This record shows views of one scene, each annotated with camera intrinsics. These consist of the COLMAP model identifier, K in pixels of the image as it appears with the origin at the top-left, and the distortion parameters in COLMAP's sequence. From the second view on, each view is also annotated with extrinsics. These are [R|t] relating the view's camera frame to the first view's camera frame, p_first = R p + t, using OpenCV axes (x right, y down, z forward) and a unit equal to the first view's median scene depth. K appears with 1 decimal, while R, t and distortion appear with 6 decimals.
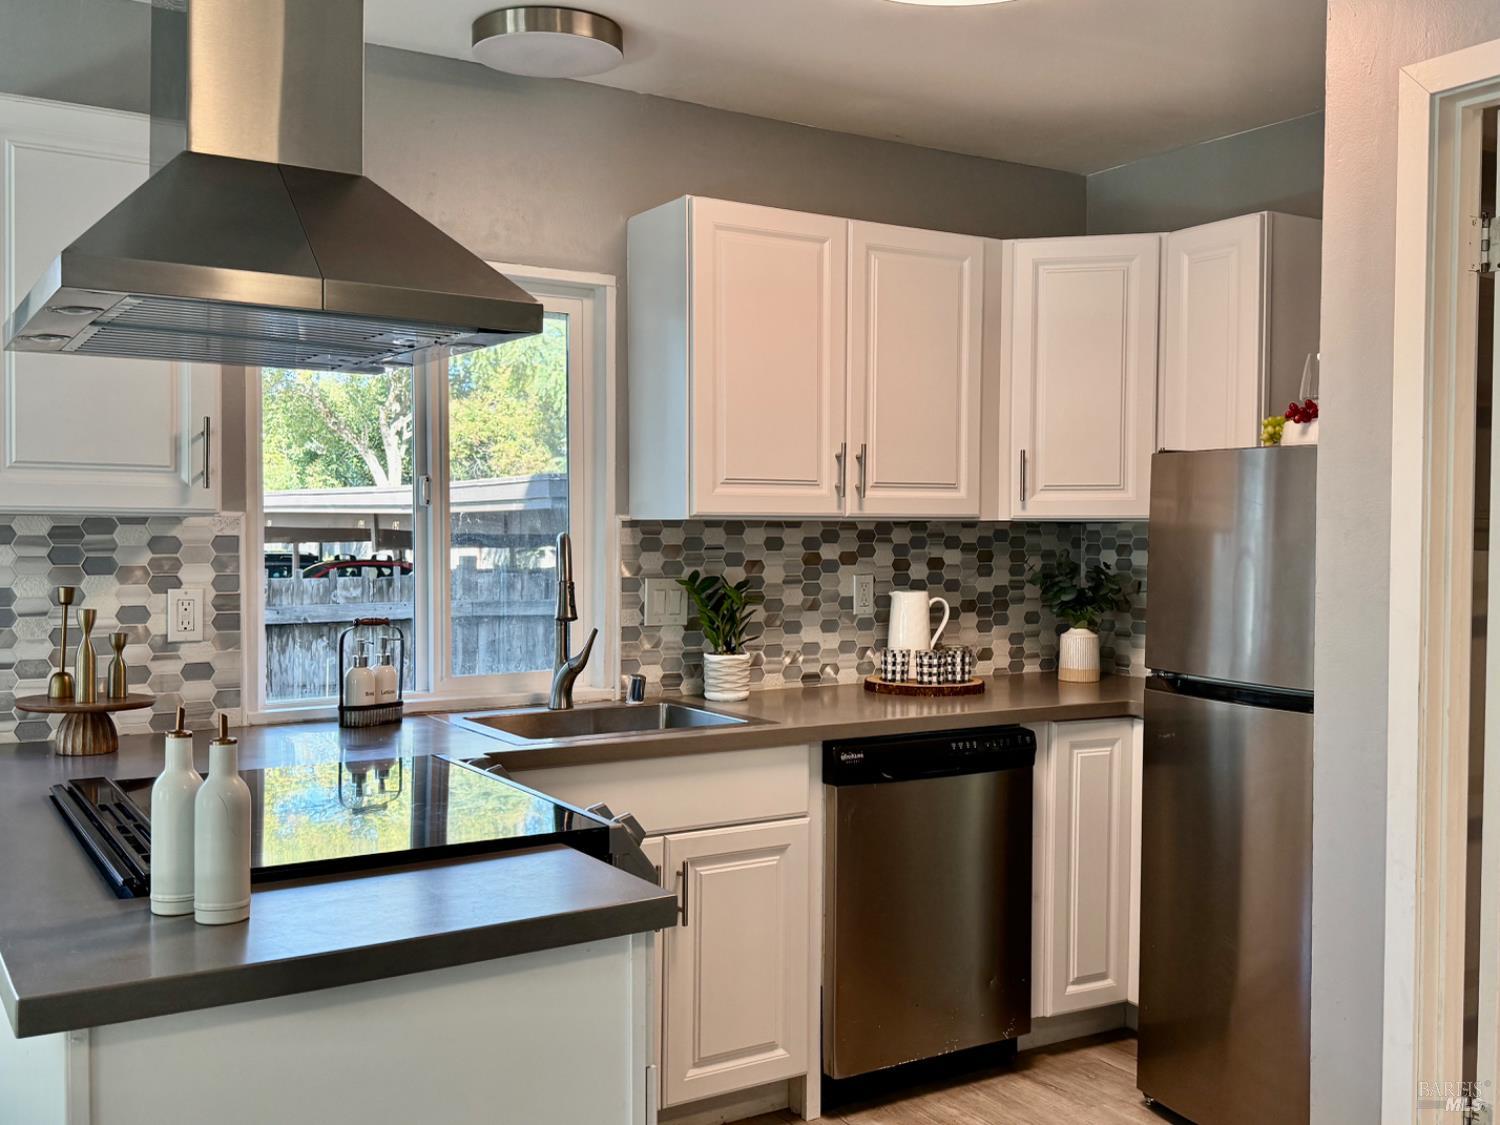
lens RADIAL K [[1416.1, 0, 752.4], [0, 1416.1, 558.8], [0, 0, 1]] dist [0.049485, 0.000000]
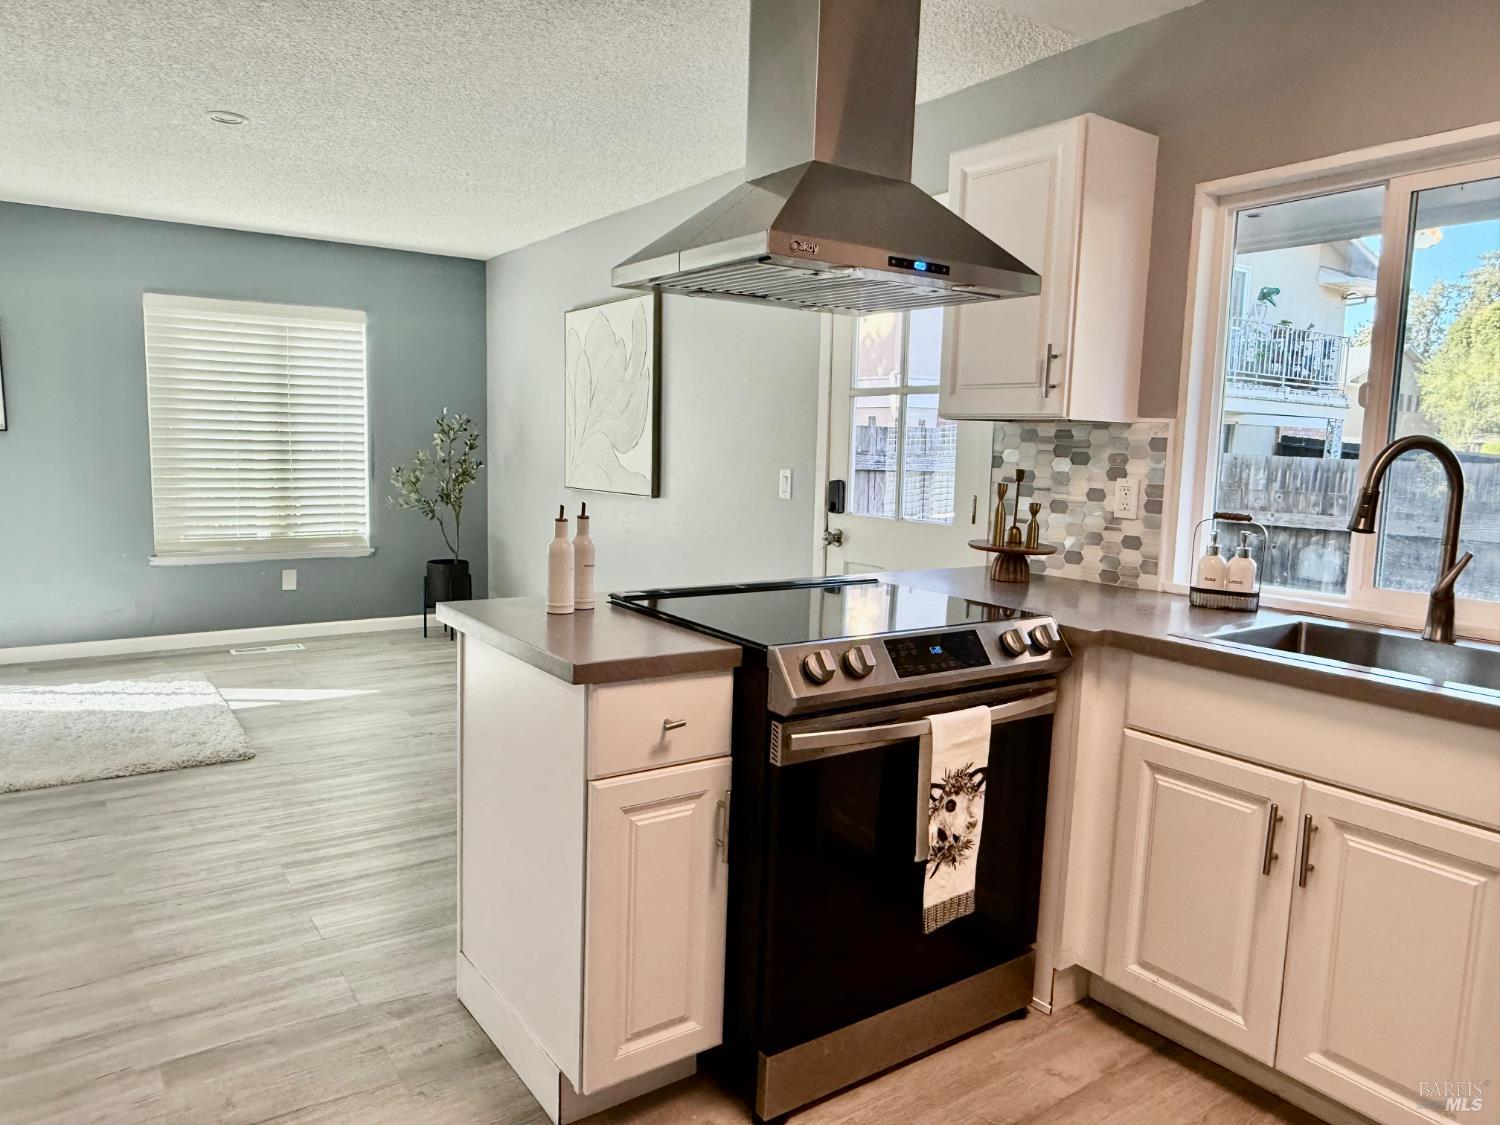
lens RADIAL K [[996.8, 0, 752.9], [0, 996.8, 574.5], [0, 0, 1]] dist [-0.001234, 0.002310]
pose [[0.044904, 0.127312, -0.990846, 0.430858], [-0.050638, 0.990861, 0.125019, 0.009761], [0.997707, 0.044560, 0.050941, 0.526136]]
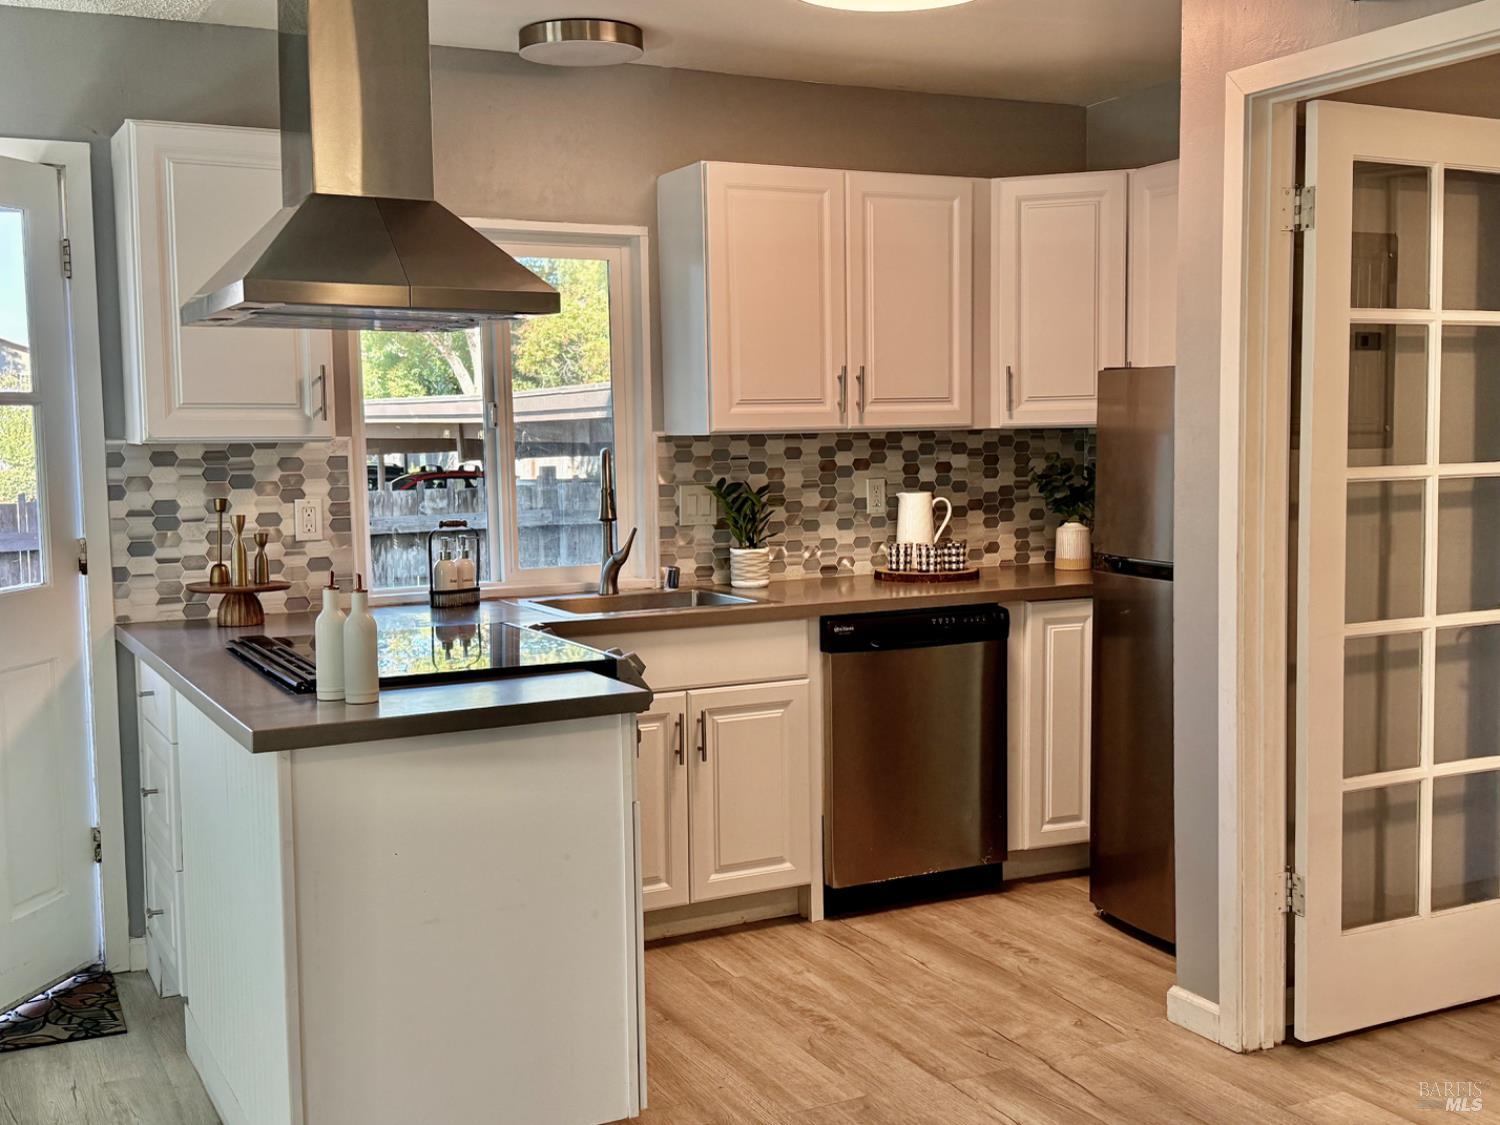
lens RADIAL K [[1593.4, 0, 741.0], [0, 1593.4, 572.5], [0, 0, 1]] dist [0.070686, 0.000000]
pose [[0.995956, -0.012543, -0.088963, 0.093924], [0.018608, 0.997534, 0.067677, -0.002454], [0.087894, -0.069059, 0.993733, -0.324575]]
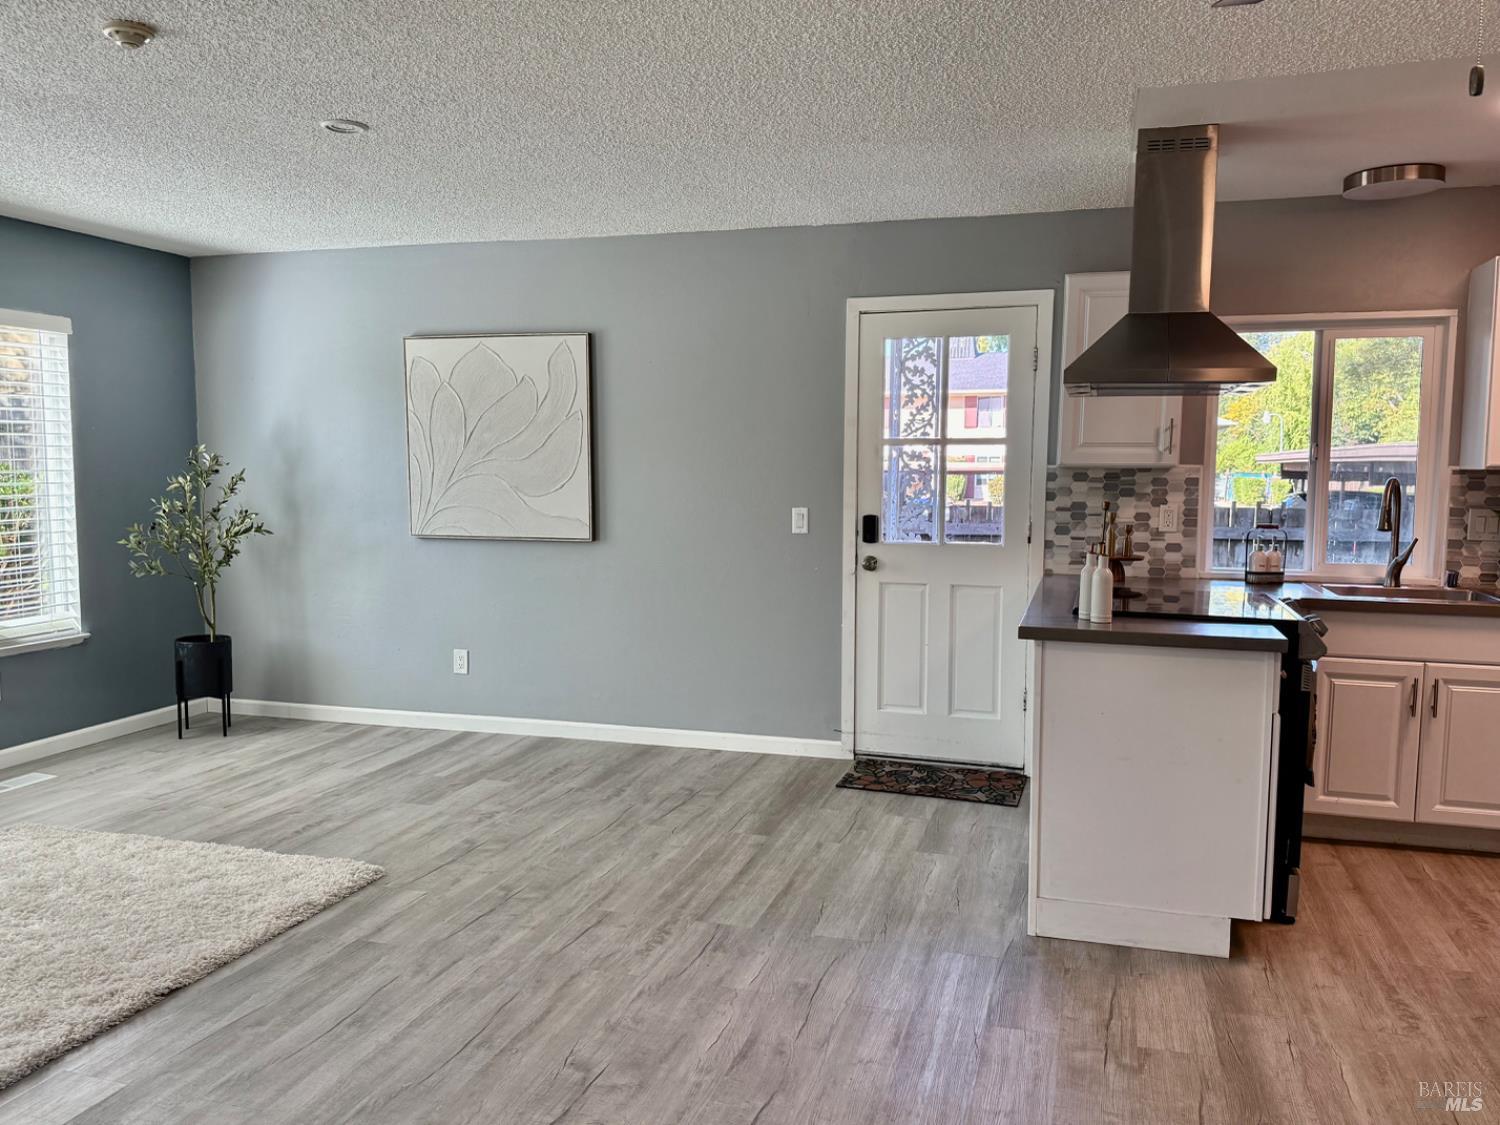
lens RADIAL K [[1135.6, 0, 754.4], [0, 1135.6, 581.5], [0, 0, 1]] dist [0.047057, -0.077492]
pose [[0.652273, 0.076374, -0.754127, 0.357403], [-0.021536, 0.996376, 0.082280, 0.007547], [0.757678, -0.037428, 0.651554, -0.384870]]
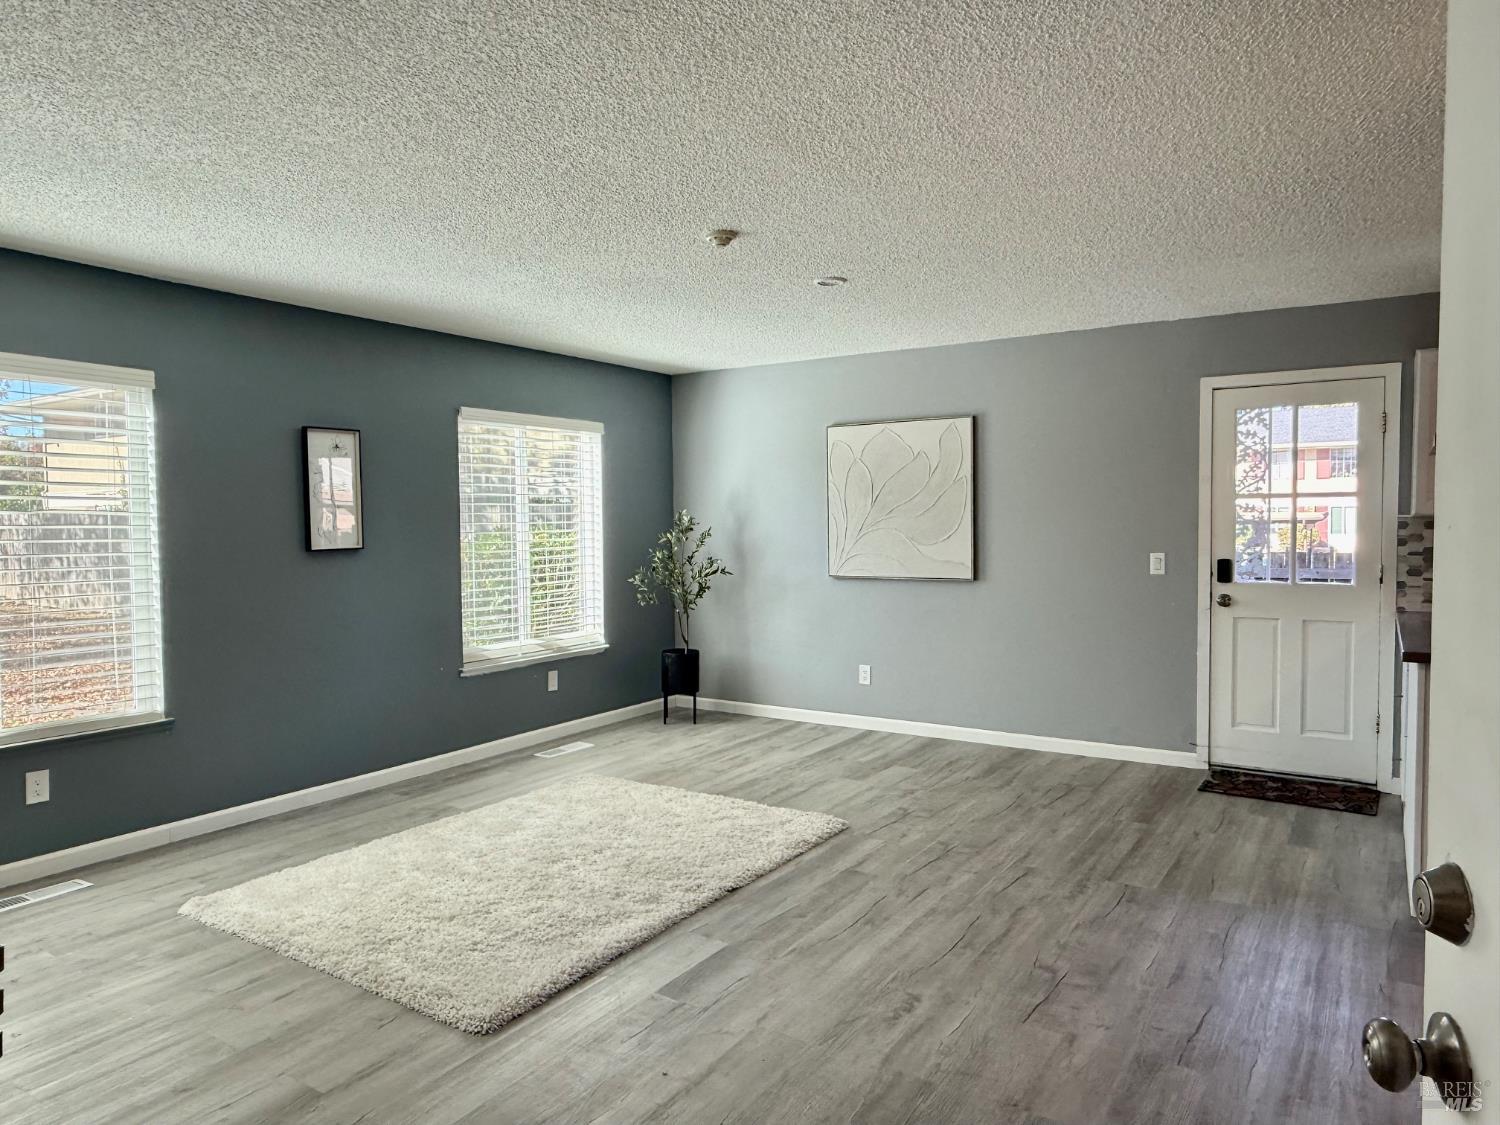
lens RADIAL K [[981.5, 0, 740.0], [0, 981.5, 567.8], [0, 0, 1]] dist [0.003460, -0.012383]
pose [[0.404532, 0.036396, -0.913799, 0.403823], [-0.012823, 0.999335, 0.034127, 0.011229], [0.914434, -0.002087, 0.404730, -0.581288]]
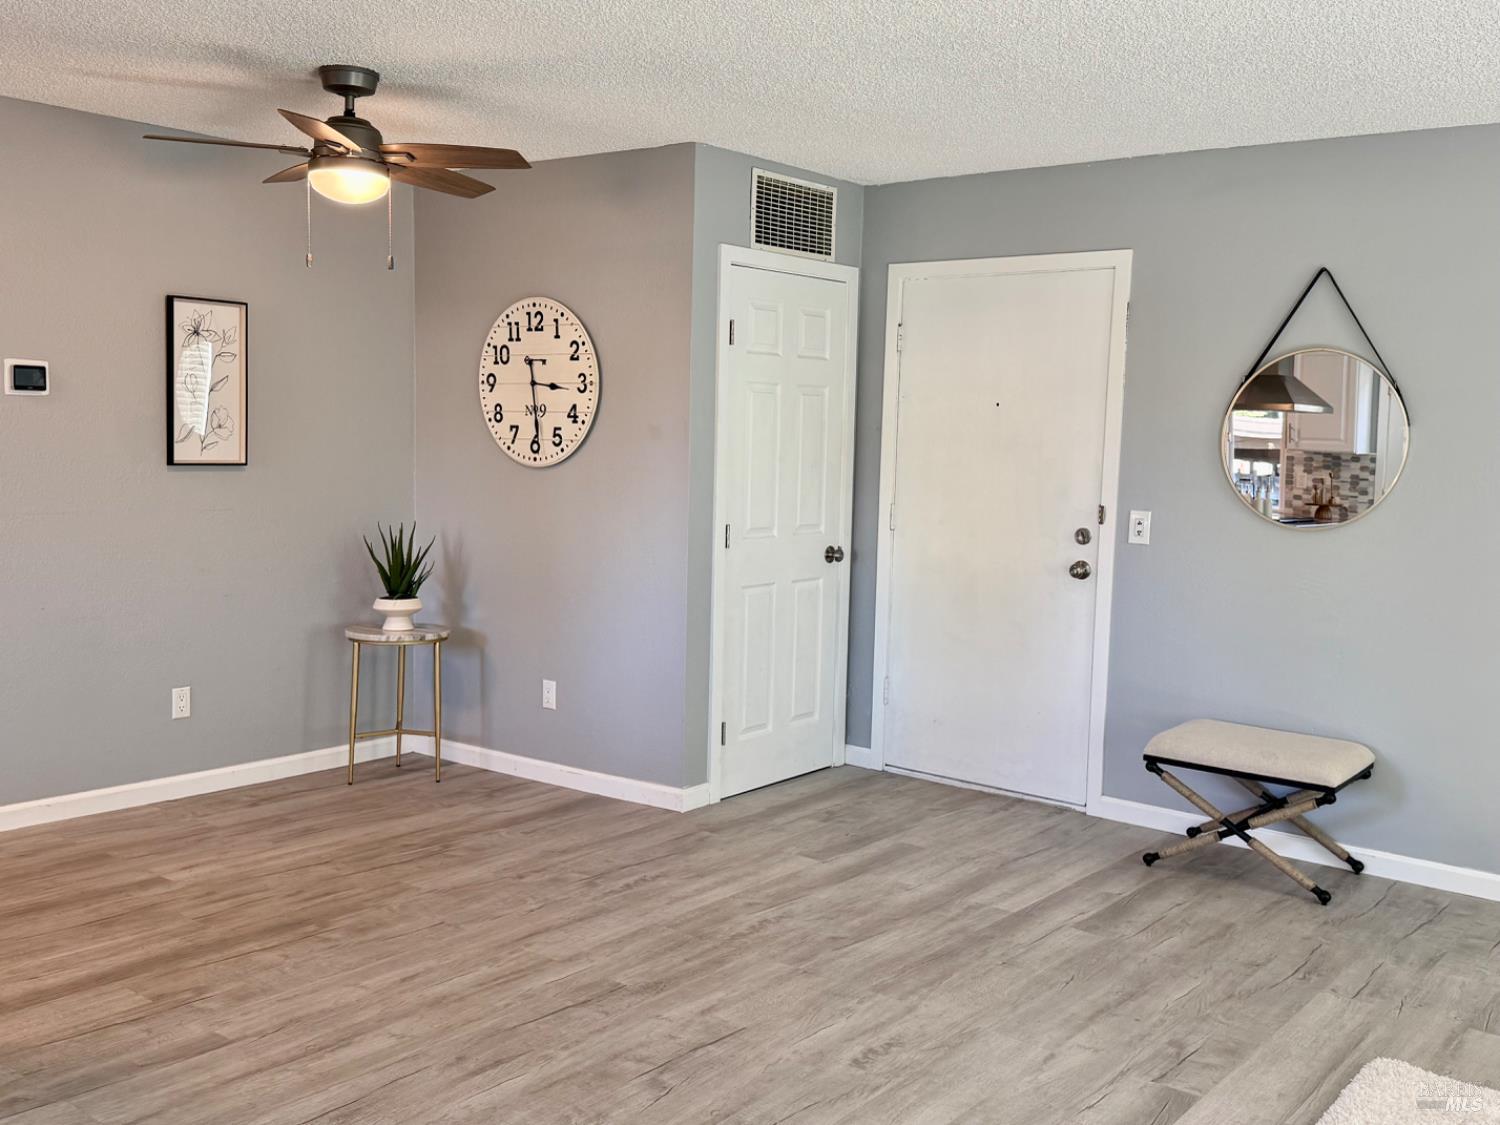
lens RADIAL K [[1416.1, 0, 742.9], [0, 1416.1, 563.3], [0, 0, 1]] dist [0.049485, 0.000000]
pose [[-0.319159, -0.105599, 0.941800, -1.035386], [-0.004218, 0.993921, 0.110014, -0.033855], [-0.947692, 0.031140, -0.317664, 0.208159]]
